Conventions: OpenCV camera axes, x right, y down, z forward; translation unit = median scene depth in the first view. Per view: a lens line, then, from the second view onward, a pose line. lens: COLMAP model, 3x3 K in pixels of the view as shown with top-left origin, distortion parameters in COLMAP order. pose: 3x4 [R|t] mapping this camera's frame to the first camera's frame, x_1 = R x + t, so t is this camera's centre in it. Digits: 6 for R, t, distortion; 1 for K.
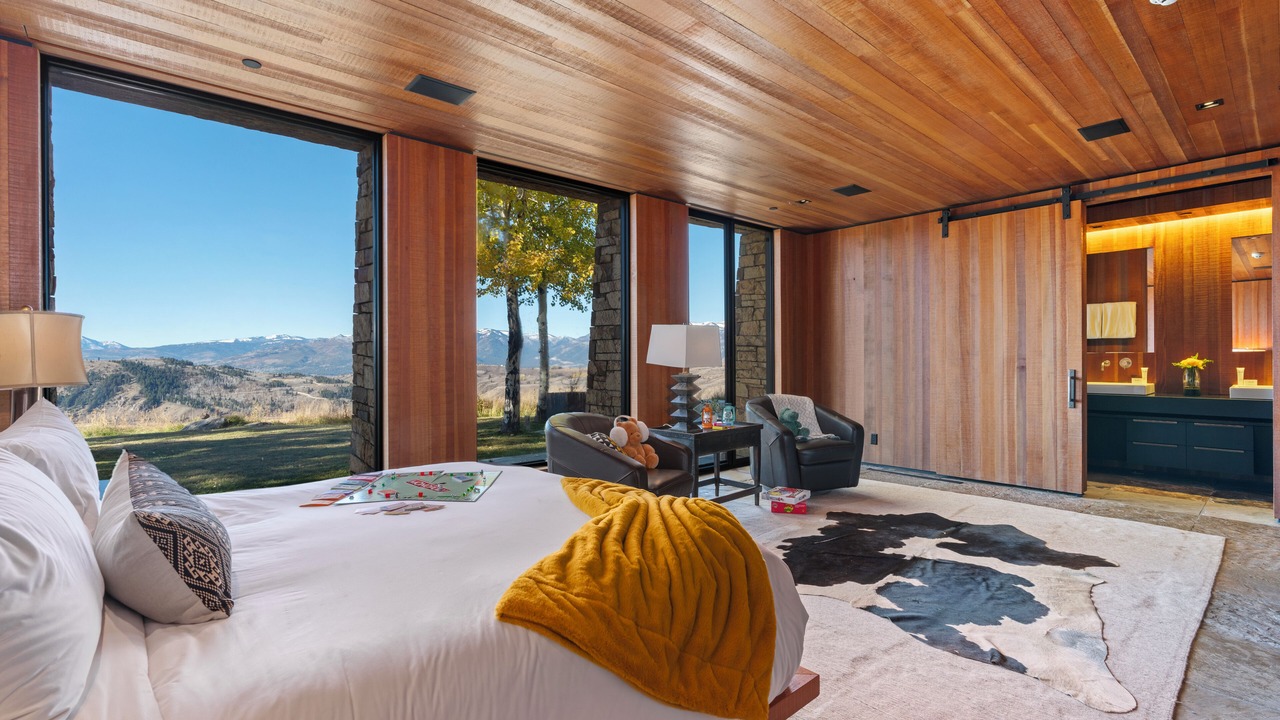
lens RADIAL K [[582.7, 0, 639.1], [0, 582.7, 360.6], [0, 0, 1]] dist [-0.001401, 0.000388]
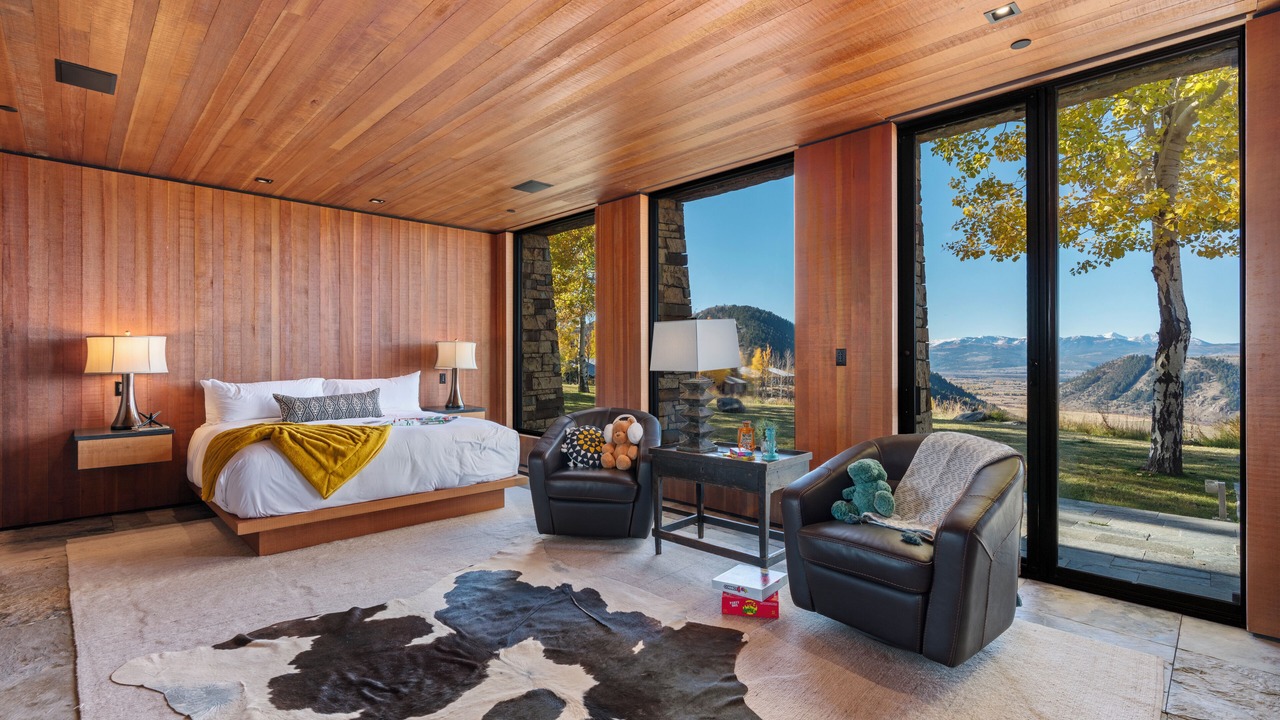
lens RADIAL K [[582.7, 0, 639.3], [0, 582.7, 357.2], [0, 0, 1]] dist [-0.001401, 0.000388]
pose [[0.040977, 0.001197, -0.999159, 0.993594], [-0.001819, 0.999998, 0.001123, -0.012433], [0.999158, 0.001771, 0.040979, 0.972057]]
